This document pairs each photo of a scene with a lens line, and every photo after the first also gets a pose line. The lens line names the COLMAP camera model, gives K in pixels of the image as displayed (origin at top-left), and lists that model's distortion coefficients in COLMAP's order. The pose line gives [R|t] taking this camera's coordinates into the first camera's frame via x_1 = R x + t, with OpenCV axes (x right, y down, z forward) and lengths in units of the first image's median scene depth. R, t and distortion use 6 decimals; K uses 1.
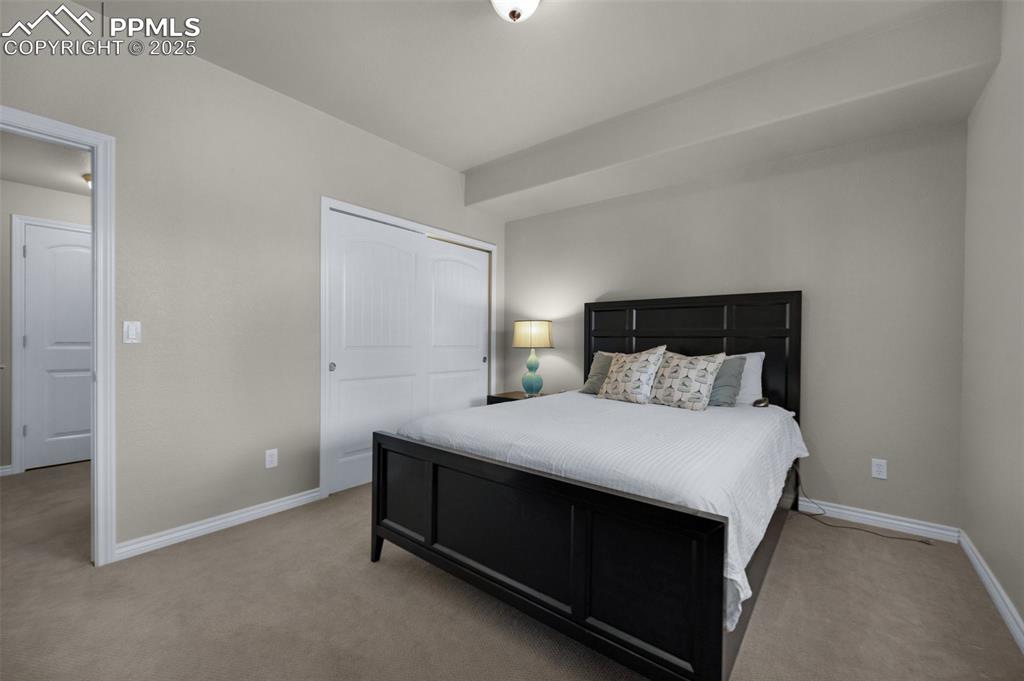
lens RADIAL K [[407.3, 0, 515.3], [0, 407.3, 348.1], [0, 0, 1]] dist [-0.004115, 0.000043]
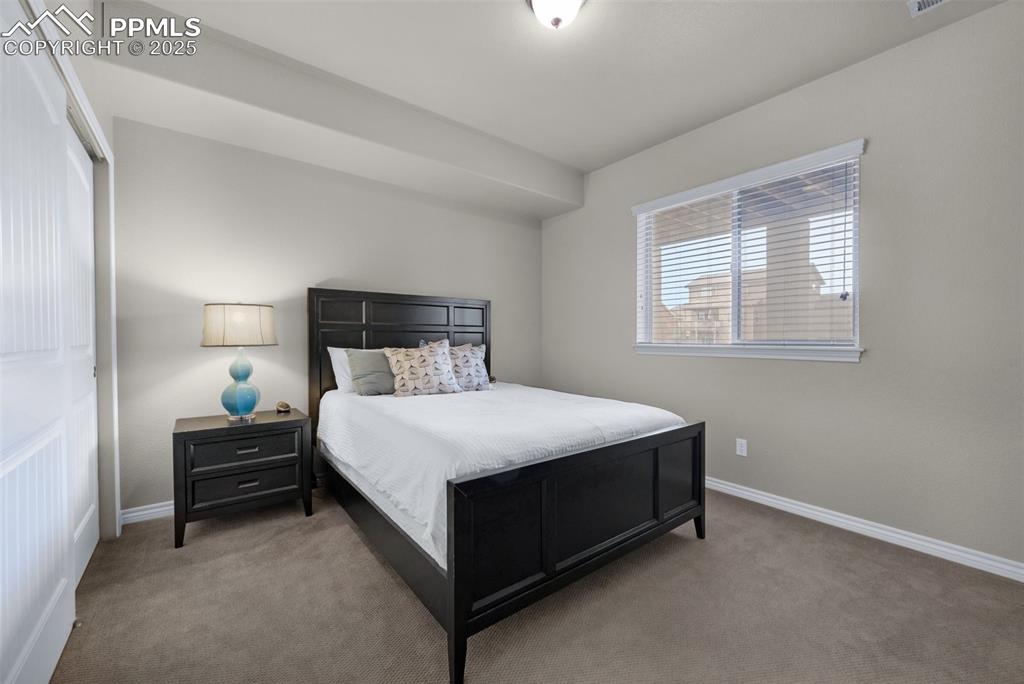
lens RADIAL K [[414.7, 0, 515.1], [0, 414.7, 338.6], [0, 0, 1]] dist [0.001629, 0.000019]
pose [[0.239004, -0.013431, 0.970926, -0.584989], [0.015742, 0.999827, 0.009956, -0.013732], [-0.970891, 0.012905, 0.239174, 0.463662]]
